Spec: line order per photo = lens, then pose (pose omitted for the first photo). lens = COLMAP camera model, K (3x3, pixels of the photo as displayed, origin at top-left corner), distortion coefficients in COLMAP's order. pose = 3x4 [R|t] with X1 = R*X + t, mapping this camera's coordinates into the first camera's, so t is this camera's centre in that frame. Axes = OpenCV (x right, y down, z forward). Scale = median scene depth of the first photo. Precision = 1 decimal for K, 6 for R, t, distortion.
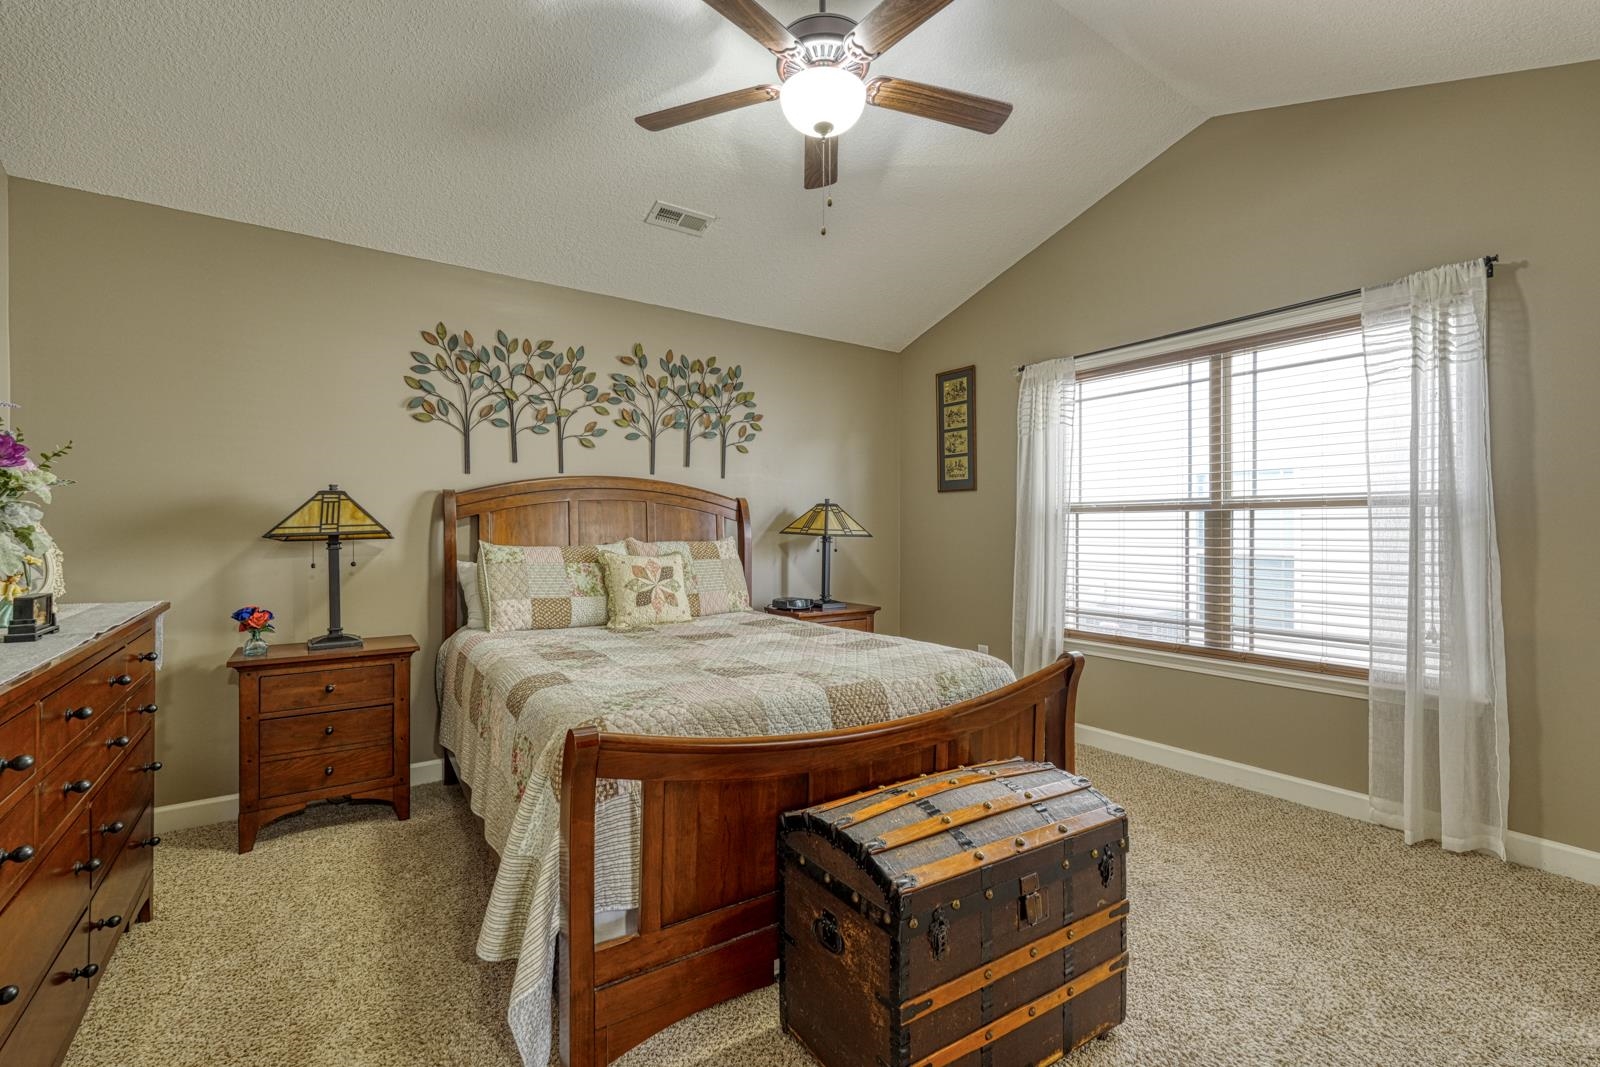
lens RADIAL K [[701.4, 0, 799.5], [0, 701.4, 533.5], [0, 0, 1]] dist [0.001442, 0.000258]
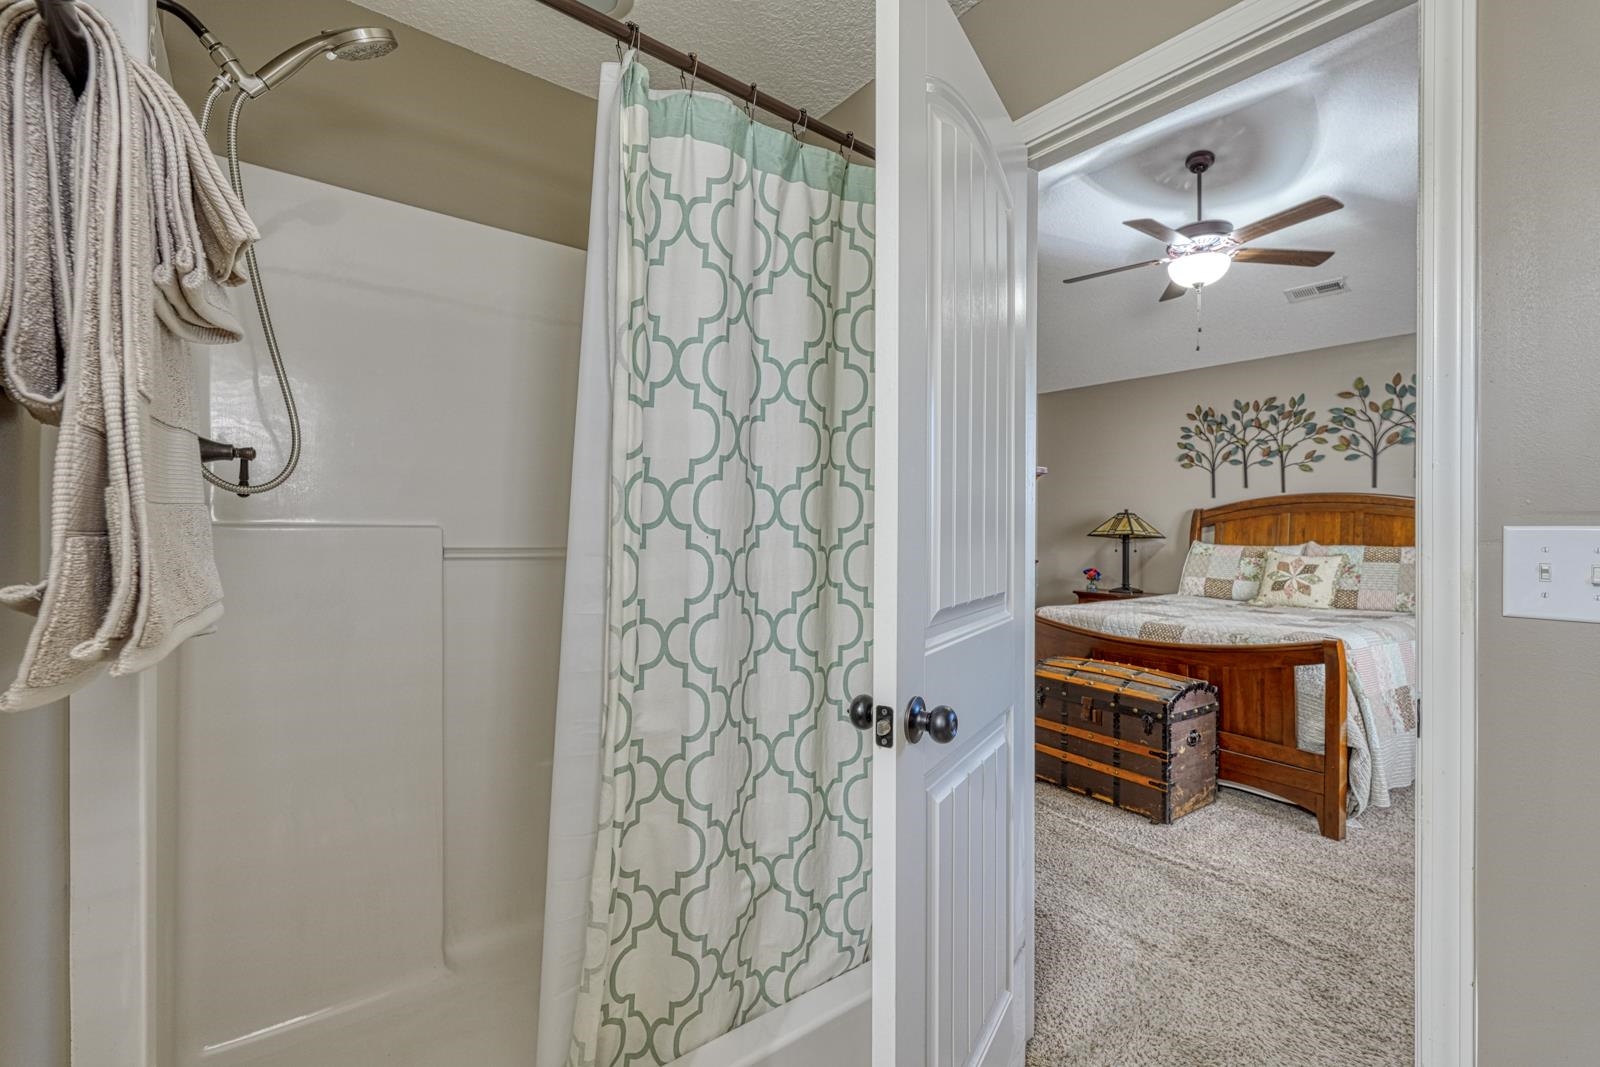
lens RADIAL K [[701.4, 0, 799.9], [0, 701.4, 529.5], [0, 0, 1]] dist [0.001442, 0.000258]
pose [[0.048700, 0.001904, -0.998812, 0.995827], [-0.017197, 0.999852, 0.001068, -0.001020], [0.998665, 0.017125, 0.048726, 0.011081]]
